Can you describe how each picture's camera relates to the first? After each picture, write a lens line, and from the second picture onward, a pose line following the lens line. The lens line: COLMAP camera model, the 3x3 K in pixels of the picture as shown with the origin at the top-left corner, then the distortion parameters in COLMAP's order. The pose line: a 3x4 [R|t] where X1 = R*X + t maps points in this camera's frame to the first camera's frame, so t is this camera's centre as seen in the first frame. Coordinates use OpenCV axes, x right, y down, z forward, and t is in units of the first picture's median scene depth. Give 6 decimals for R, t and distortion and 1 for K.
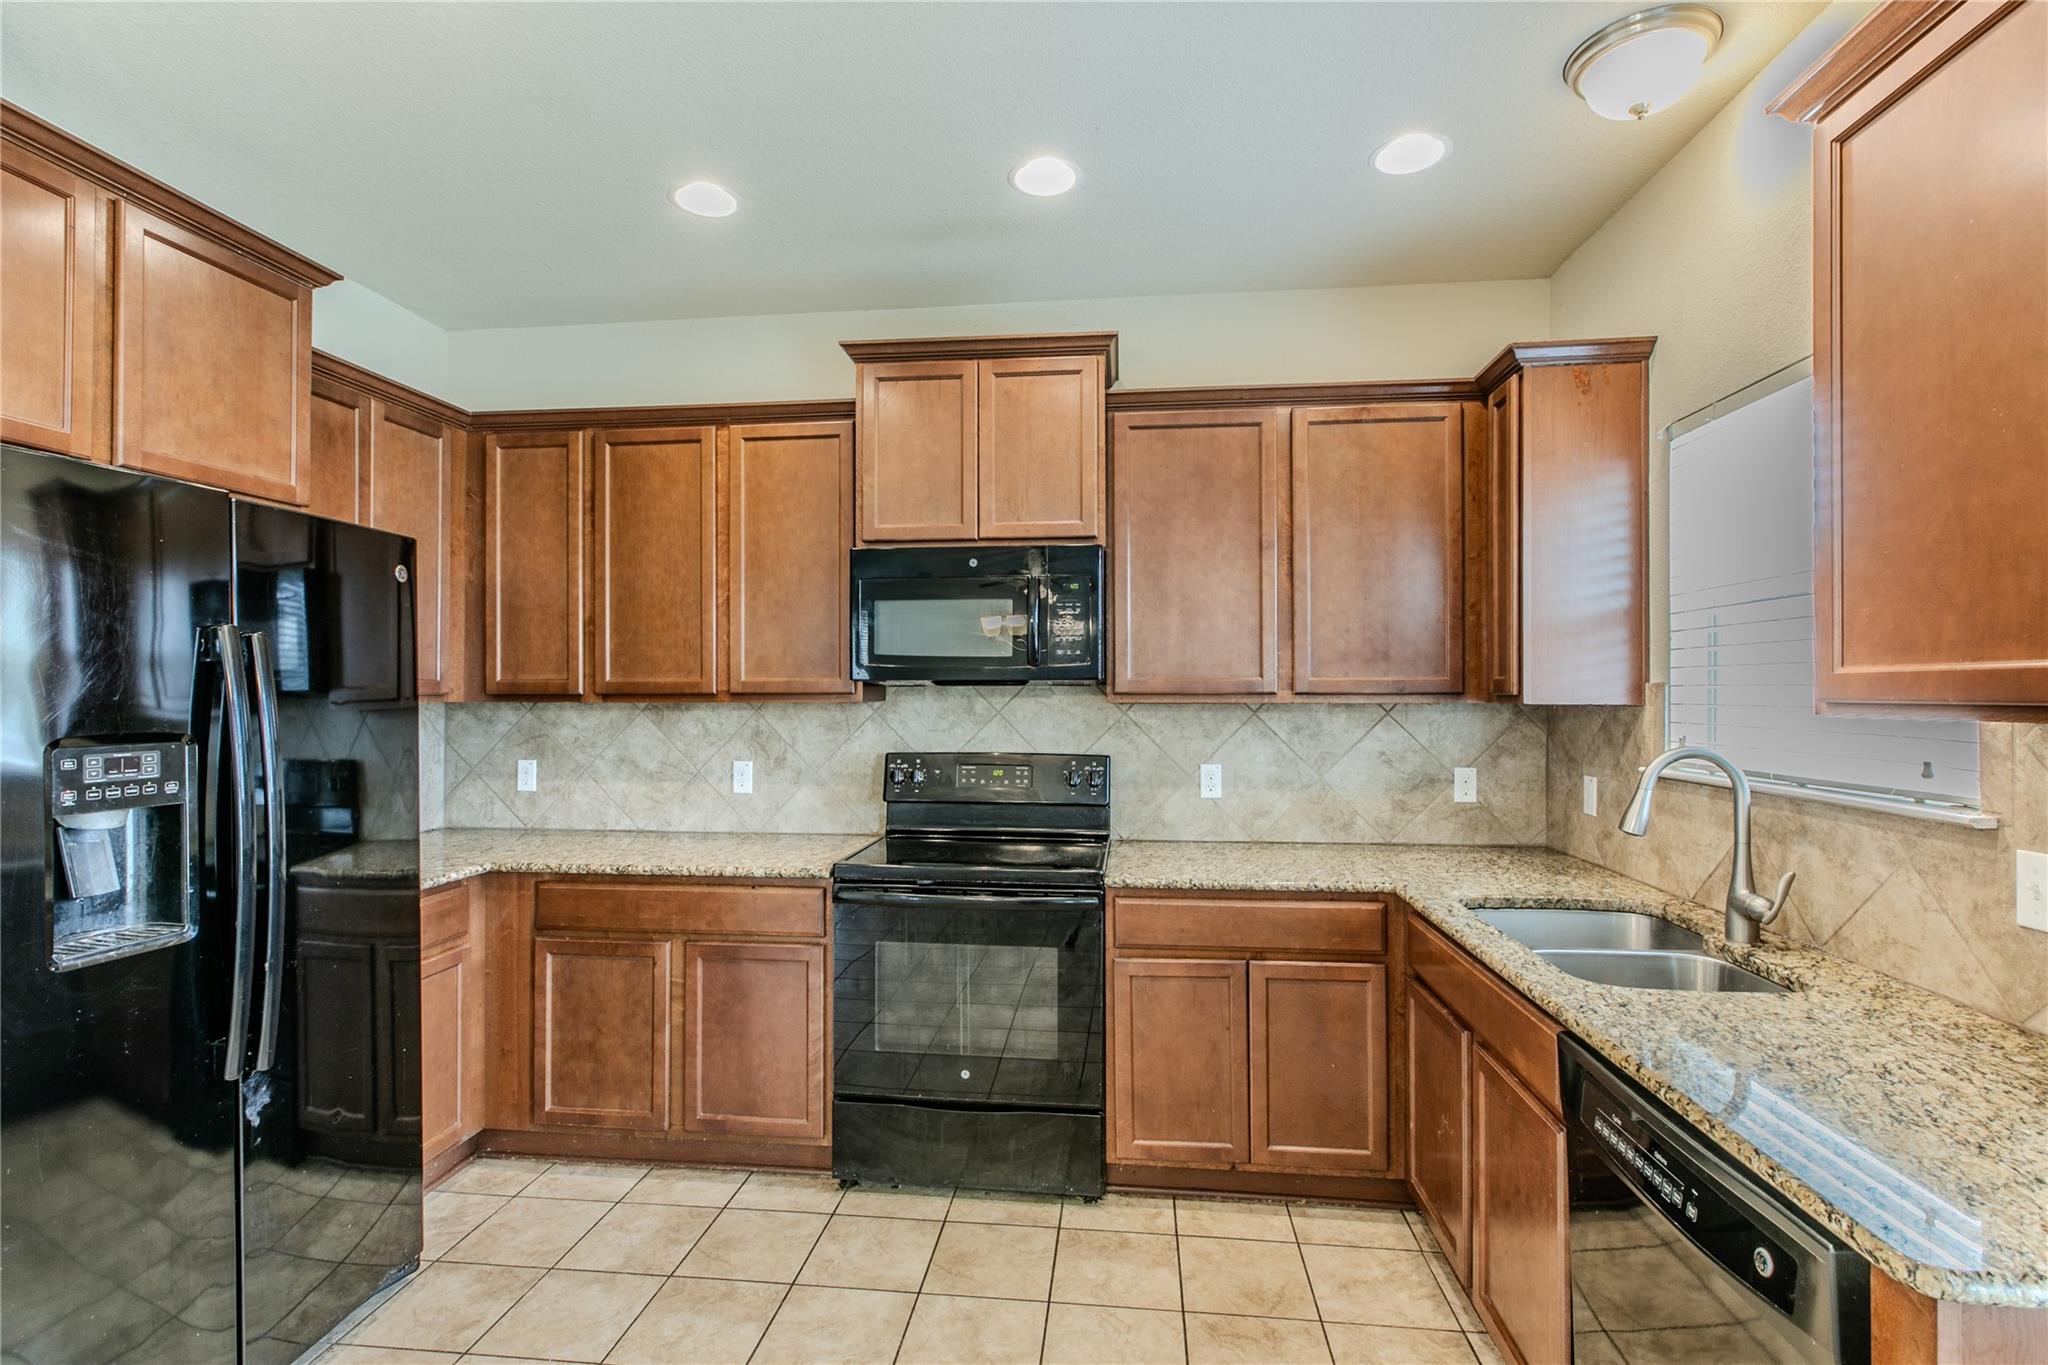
lens RADIAL K [[921.9, 0, 1027.9], [0, 921.9, 681.0], [0, 0, 1]] dist [-0.004511, -0.000967]
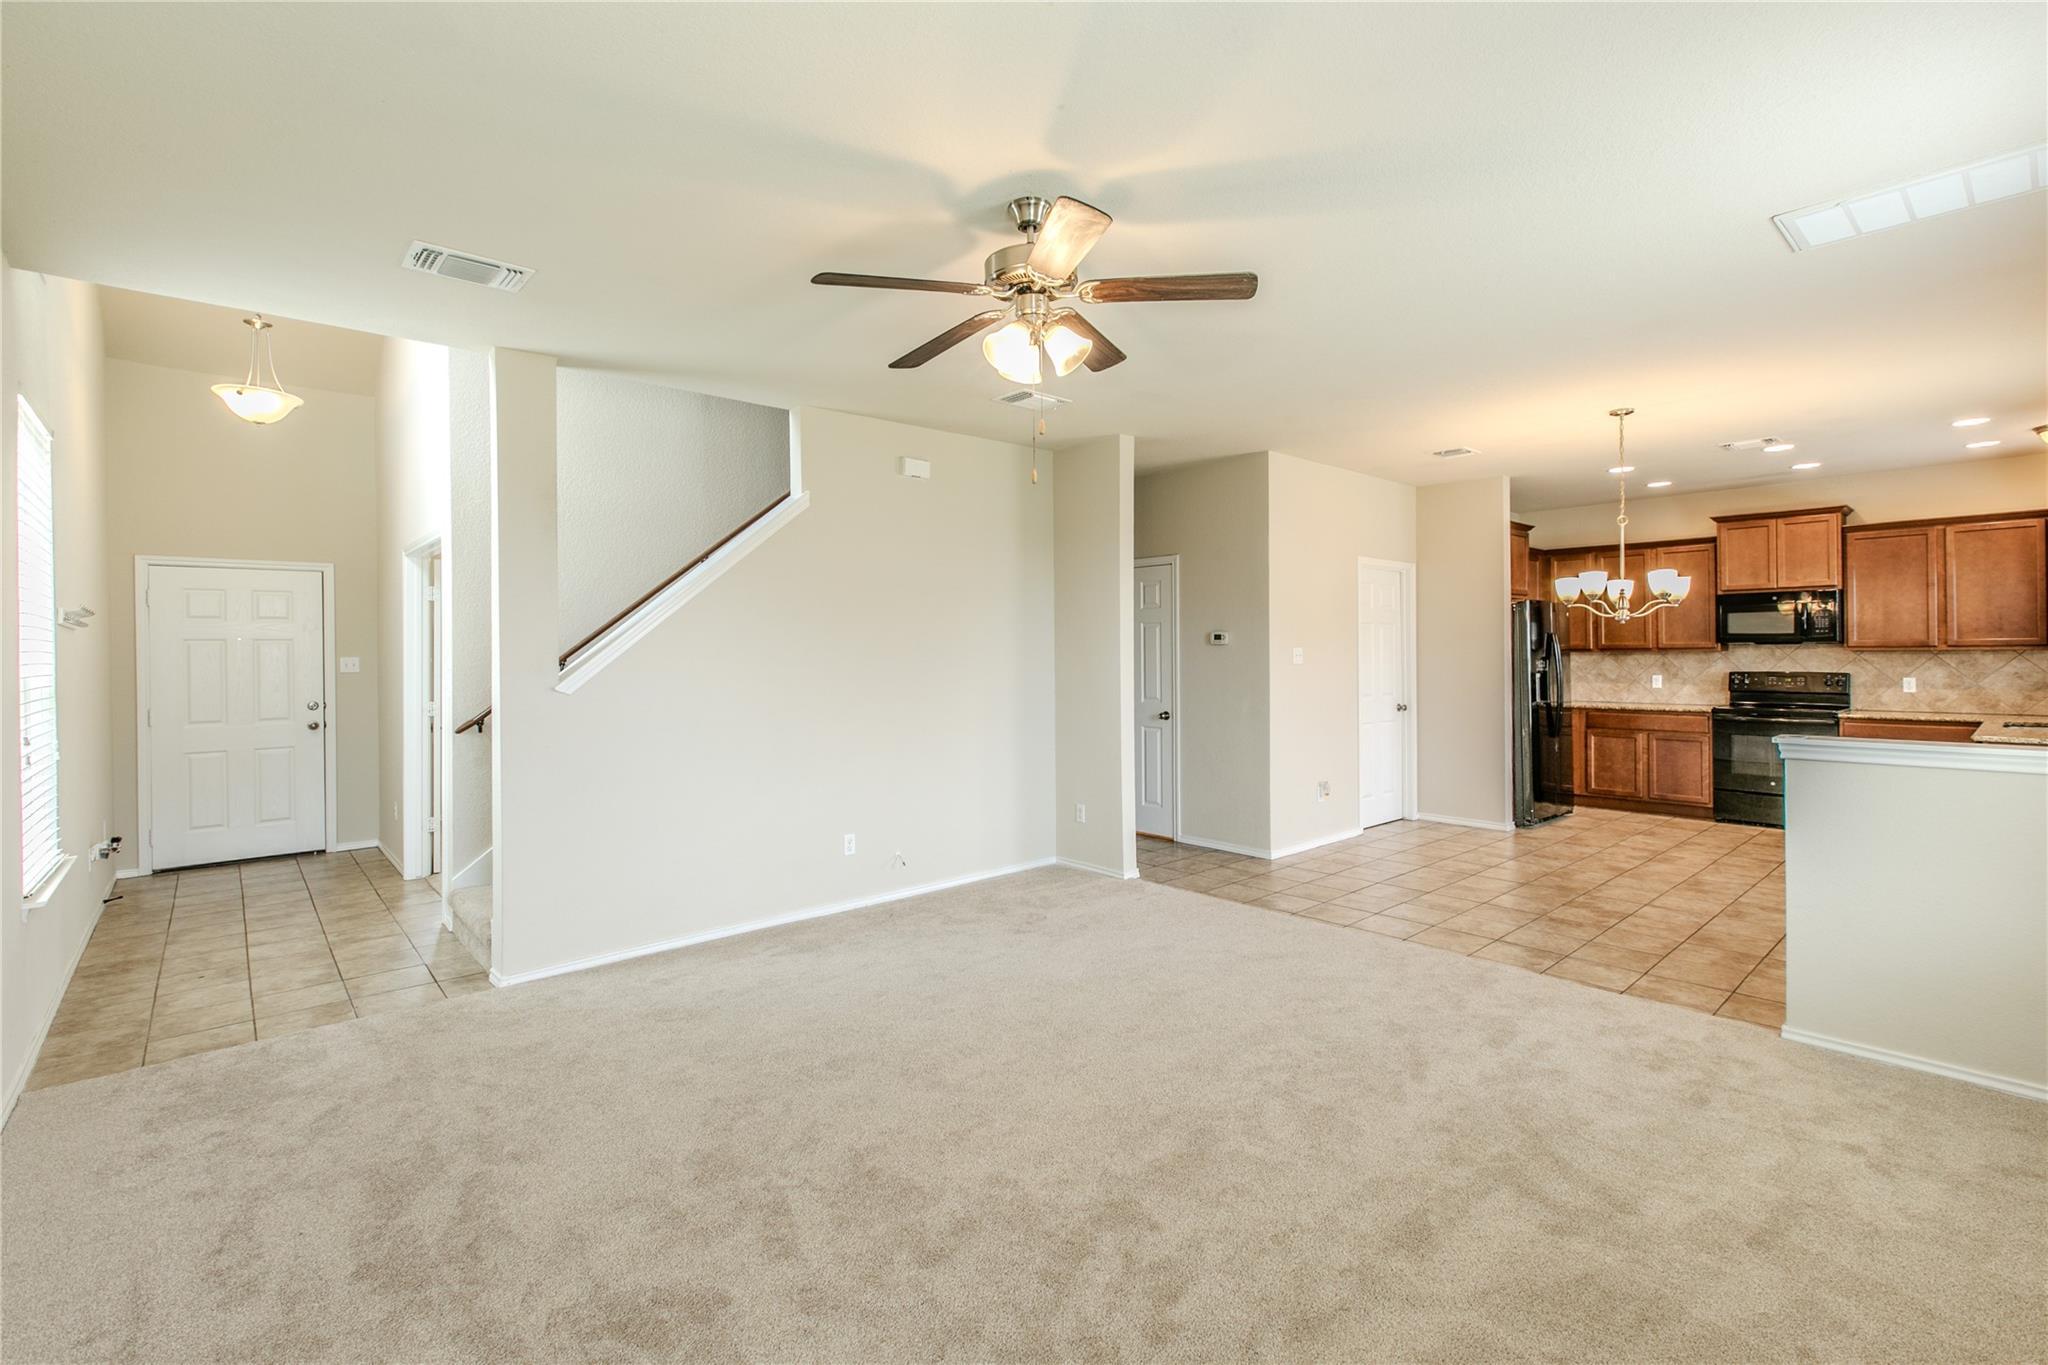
lens RADIAL K [[921.9, 0, 1009.9], [0, 921.9, 648.6], [0, 0, 1]] dist [-0.004511, -0.000967]
pose [[0.738946, -0.008991, -0.673705, 0.090150], [0.008419, 0.999956, -0.004110, 0.010128], [0.673712, -0.002635, 0.738989, -2.344843]]
